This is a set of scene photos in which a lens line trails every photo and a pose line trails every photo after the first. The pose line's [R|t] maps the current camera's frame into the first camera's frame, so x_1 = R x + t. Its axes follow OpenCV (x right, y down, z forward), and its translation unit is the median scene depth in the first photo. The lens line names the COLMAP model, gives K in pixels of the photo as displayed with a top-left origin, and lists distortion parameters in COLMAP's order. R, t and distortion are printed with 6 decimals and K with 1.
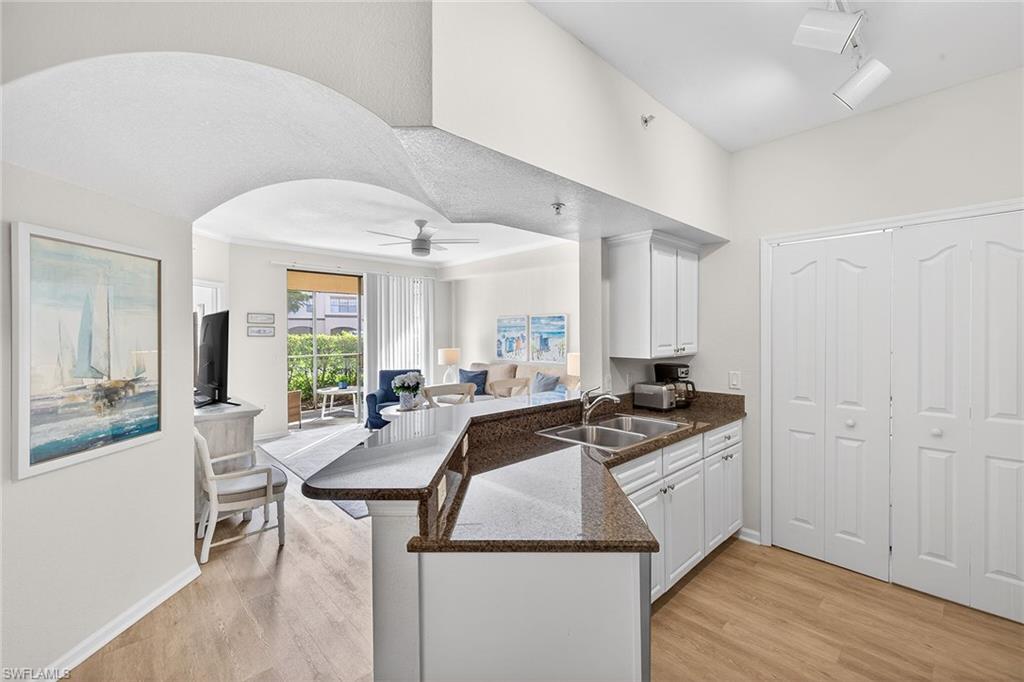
lens RADIAL K [[428.9, 0, 506.0], [0, 428.9, 335.9], [0, 0, 1]] dist [0.007224, -0.000605]
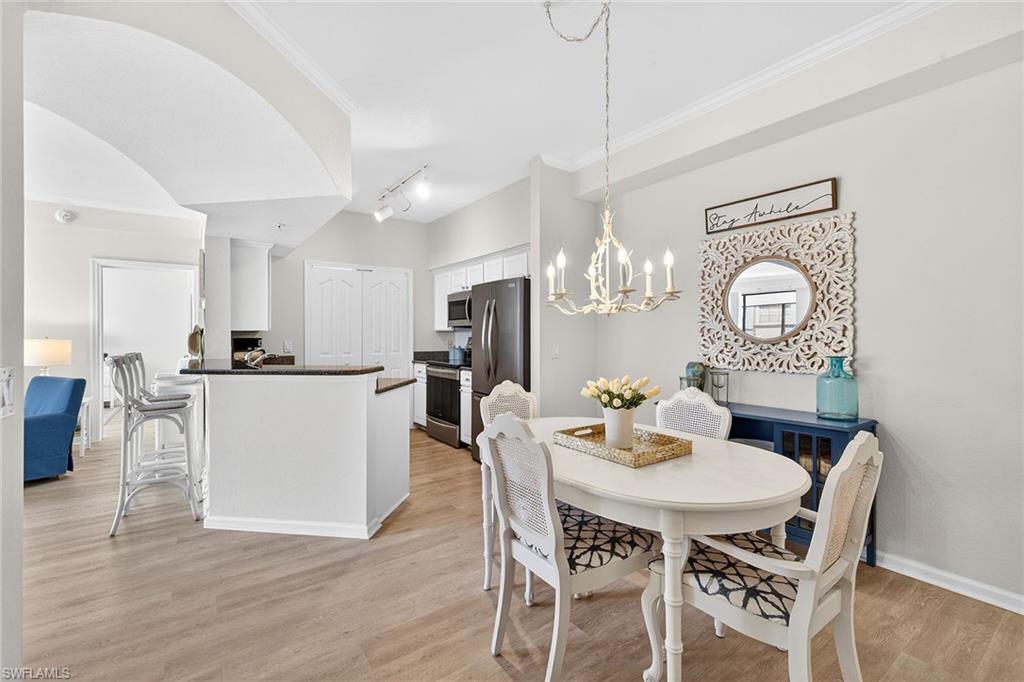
lens RADIAL K [[428.9, 0, 508.3], [0, 428.9, 342.3], [0, 0, 1]] dist [0.007224, -0.000605]
pose [[0.122946, -0.011151, 0.992351, -0.932703], [0.007880, 0.999916, 0.010259, 0.077289], [-0.992382, 0.006558, 0.123024, 0.008672]]
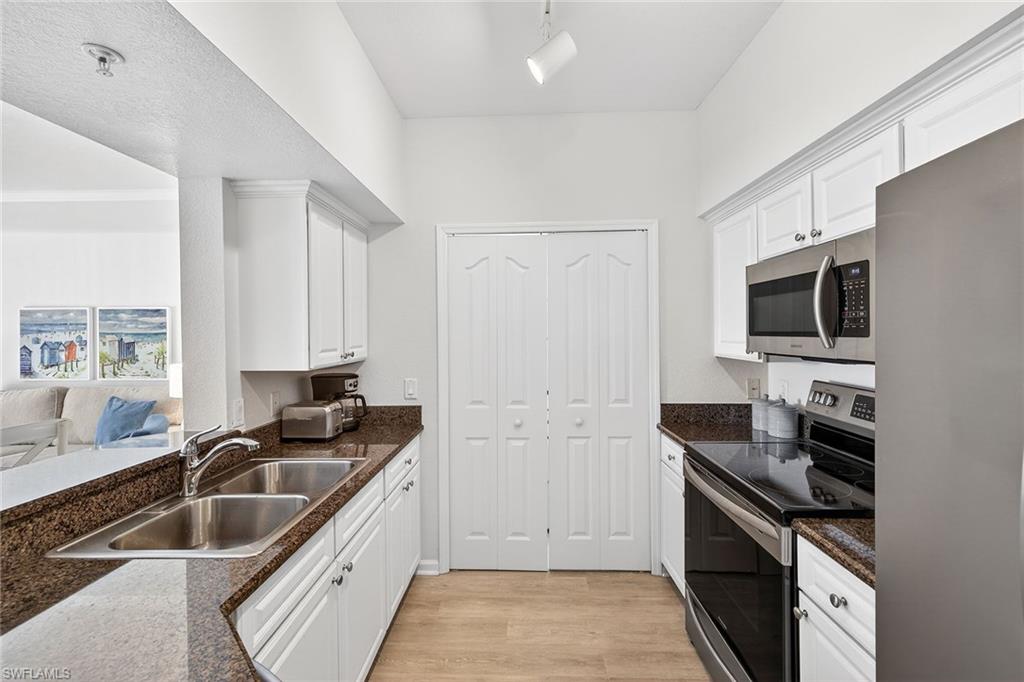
lens RADIAL K [[428.9, 0, 508.3], [0, 428.9, 335.5], [0, 0, 1]] dist [0.007224, -0.000605]
pose [[0.705307, -0.006342, 0.708873, 0.069819], [0.009400, 0.999956, -0.000407, 0.000593], [-0.708839, 0.006951, 0.705336, 0.268323]]
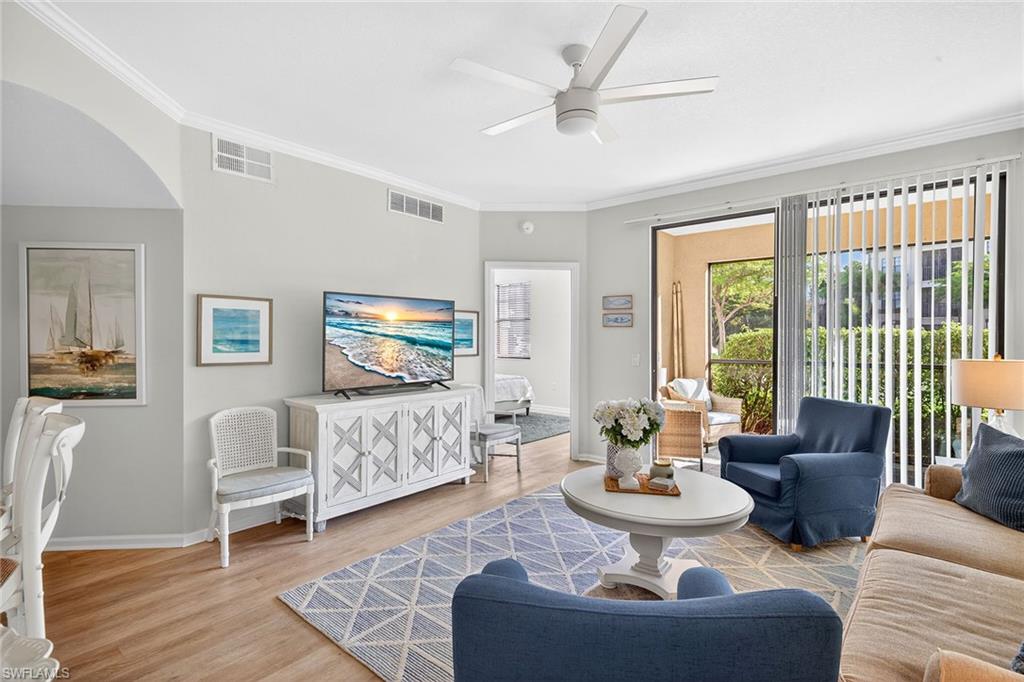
lens RADIAL K [[473.2, 0, 500.7], [0, 473.2, 337.9], [0, 0, 1]] dist [-0.004267, -0.000052]
pose [[0.129229, 0.006656, -0.991592, 0.433955], [-0.007094, 0.999958, 0.005788, 0.033987], [0.991589, 0.006286, 0.129271, 1.377317]]
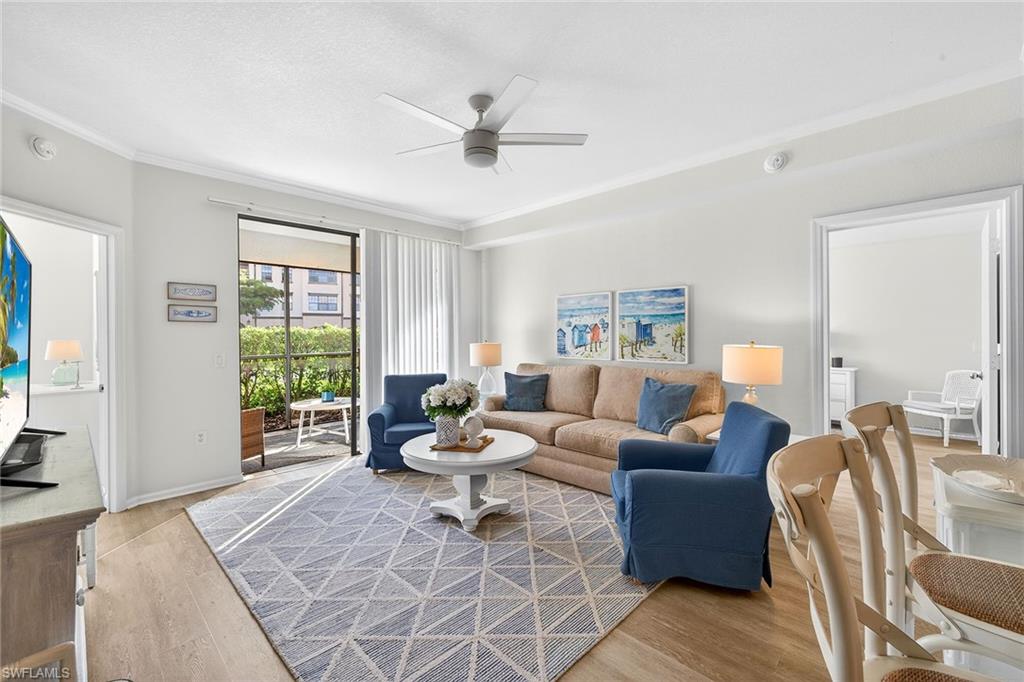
lens RADIAL K [[428.9, 0, 504.7], [0, 428.9, 336.5], [0, 0, 1]] dist [0.007224, -0.000605]
pose [[0.999188, -0.004079, 0.040076, -0.305580], [0.004086, 0.999992, -0.000098, 0.046740], [-0.040075, 0.000262, 0.999197, 0.737153]]
